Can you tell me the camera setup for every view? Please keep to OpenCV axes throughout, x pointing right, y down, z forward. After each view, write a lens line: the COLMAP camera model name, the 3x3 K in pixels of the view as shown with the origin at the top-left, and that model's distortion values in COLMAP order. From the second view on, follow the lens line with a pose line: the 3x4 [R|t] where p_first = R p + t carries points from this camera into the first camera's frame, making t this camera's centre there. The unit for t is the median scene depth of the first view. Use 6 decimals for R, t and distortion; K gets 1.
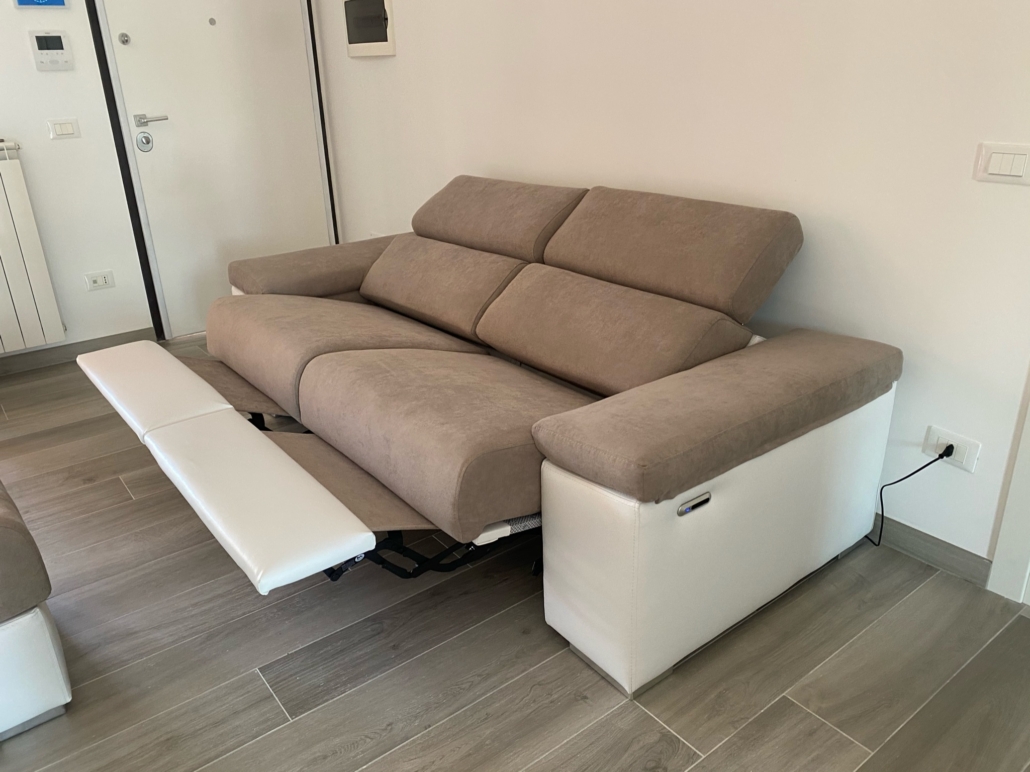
lens RADIAL K [[784.7, 0, 512.1], [0, 784.7, 371.9], [0, 0, 1]] dist [0.002075, 0.001383]
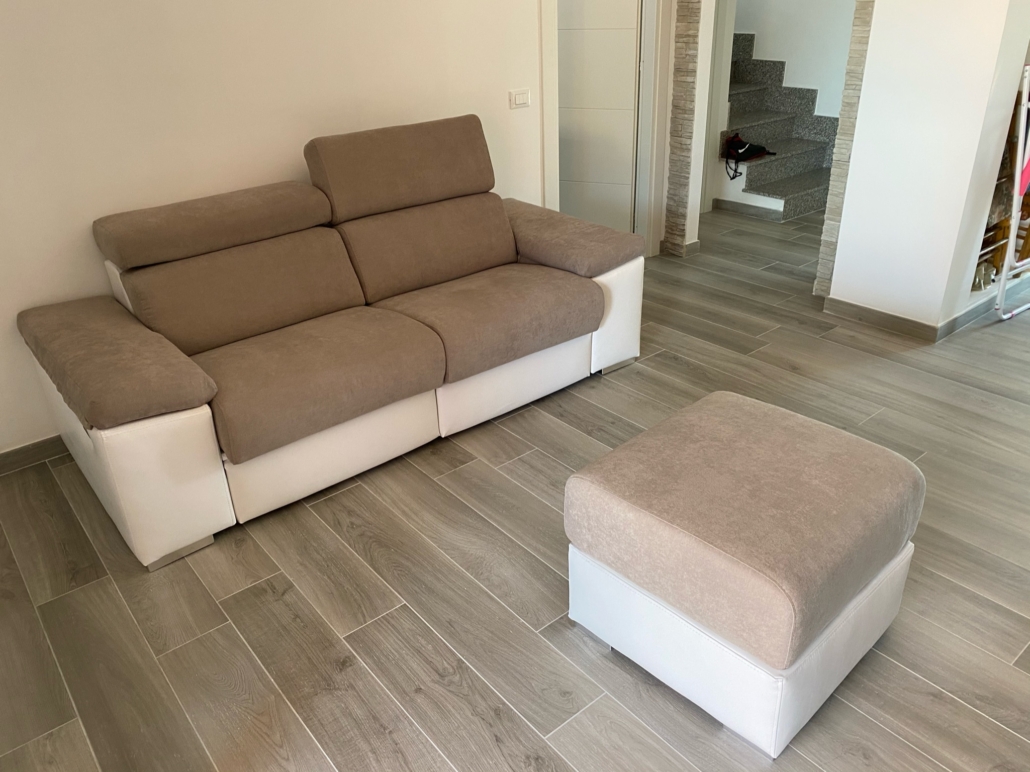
lens RADIAL K [[792.6, 0, 515.0], [0, 792.6, 386.0], [0, 0, 1]] dist [0.000704, -0.001530]
pose [[-0.031058, -0.428647, 0.902938, -1.564858], [0.403059, 0.821296, 0.403753, -0.455173], [-0.914647, 0.376477, 0.147262, 0.887793]]
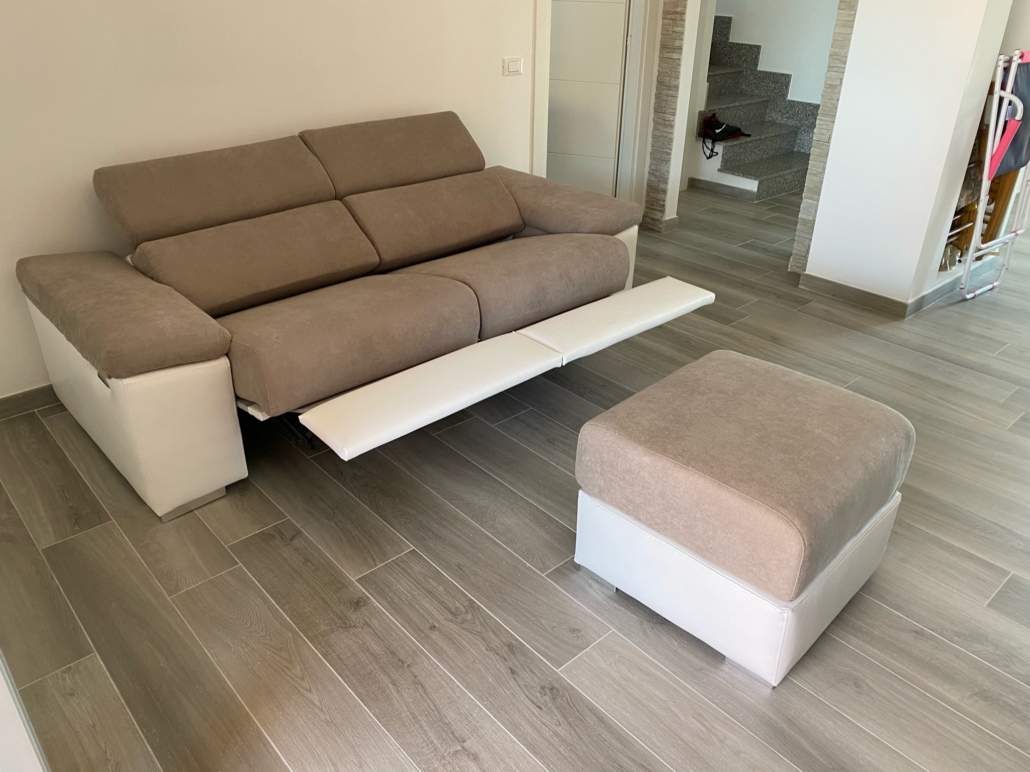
lens RADIAL K [[792.6, 0, 515.0], [0, 792.6, 386.0], [0, 0, 1]] dist [0.000704, -0.001530]
pose [[-0.075498, -0.450217, 0.889722, -1.611192], [0.358951, 0.820180, 0.445487, -0.467676], [-0.930298, 0.353000, 0.099683, 0.978941]]
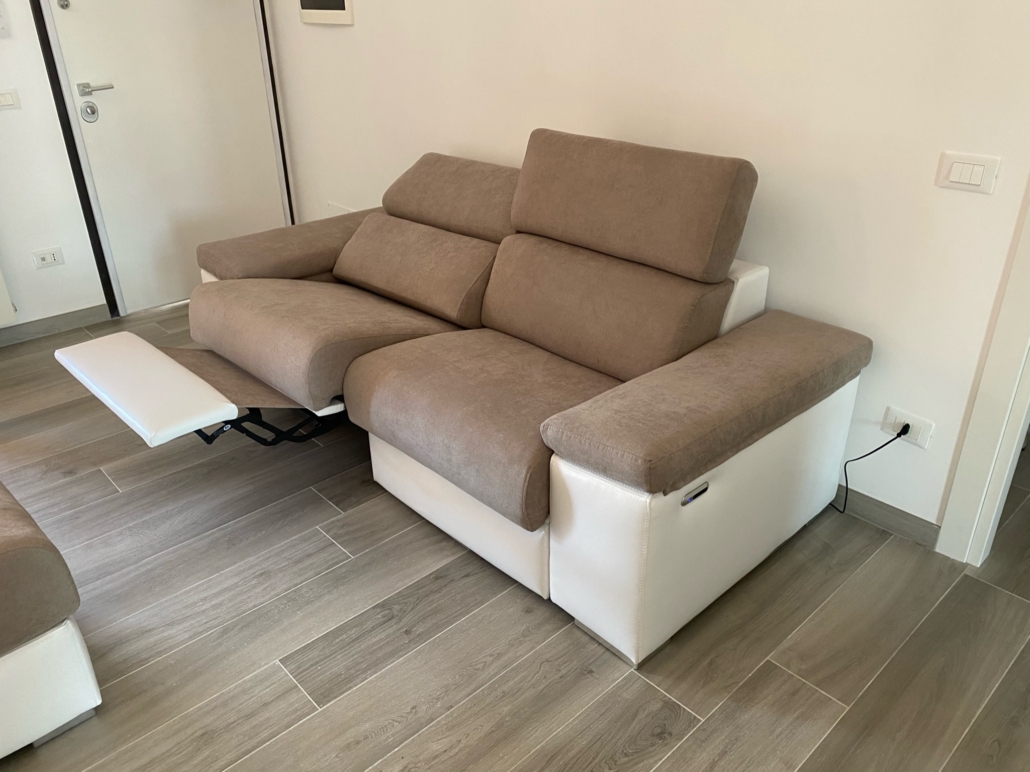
lens RADIAL K [[784.7, 0, 512.1], [0, 784.7, 371.9], [0, 0, 1]] dist [0.002075, 0.001383]
pose [[0.995839, -0.024467, 0.087785, -0.090196], [0.018058, 0.997163, 0.073079, -0.072490], [-0.089324, -0.071189, 0.993455, -0.039185]]
